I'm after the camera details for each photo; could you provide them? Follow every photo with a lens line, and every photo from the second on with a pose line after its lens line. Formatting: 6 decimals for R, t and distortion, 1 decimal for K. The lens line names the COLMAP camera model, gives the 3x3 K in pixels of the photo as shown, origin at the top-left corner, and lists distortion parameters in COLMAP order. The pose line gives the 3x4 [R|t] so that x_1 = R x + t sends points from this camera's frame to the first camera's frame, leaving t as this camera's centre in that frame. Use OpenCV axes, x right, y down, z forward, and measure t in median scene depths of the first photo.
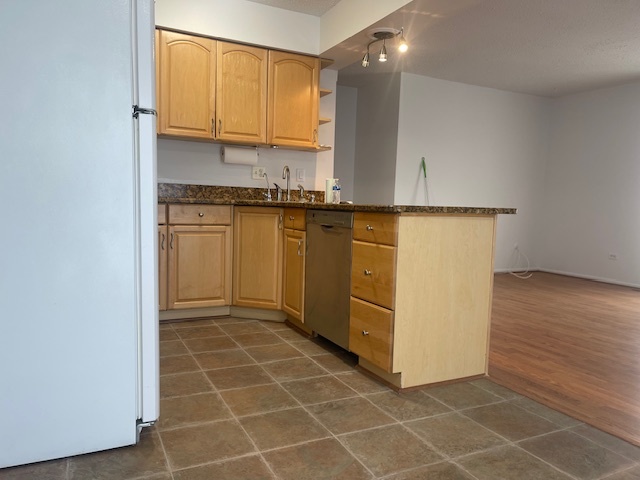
lens RADIAL K [[489.0, 0, 320.0], [0, 489.0, 240.0], [0, 0, 1]] dist [0.095276, -0.122559]
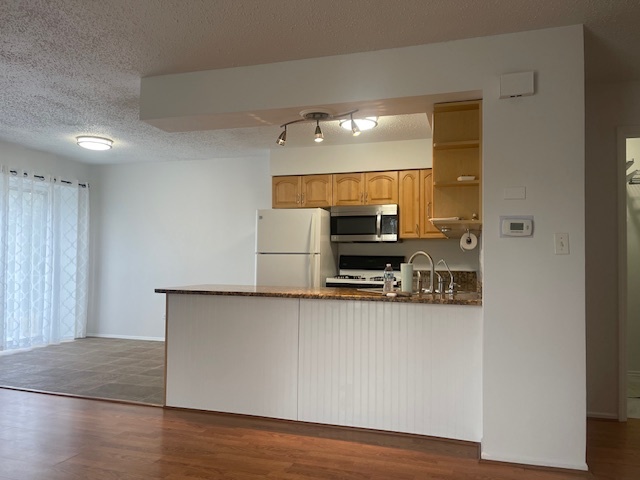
lens RADIAL K [[481.7, 0, 320.0], [0, 481.7, 240.0], [0, 0, 1]] dist [0.016371, 0.003503]
pose [[-0.695114, -0.059156, -0.716461, 0.856088], [-0.074334, 0.997181, -0.010216, -0.189932], [0.715046, 0.046156, -0.697552, 1.852343]]
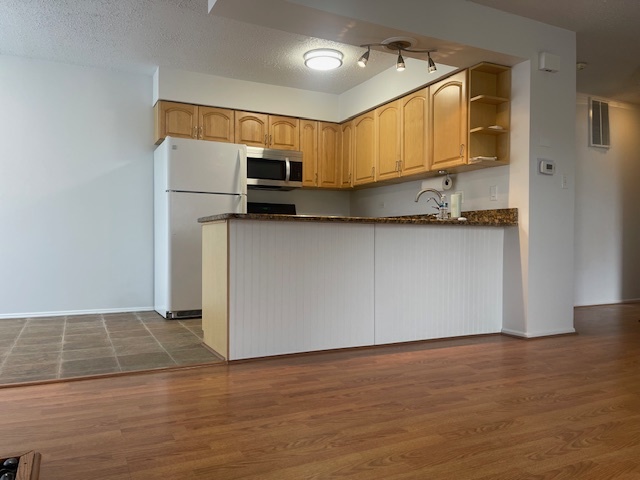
lens RADIAL K [[489.0, 0, 320.0], [0, 489.0, 240.0], [0, 0, 1]] dist [0.095276, -0.122559]
pose [[-0.005106, -0.025109, -0.999672, 1.206851], [-0.071654, 0.997124, -0.024679, -0.000879], [0.997417, 0.071504, -0.006890, 0.967489]]
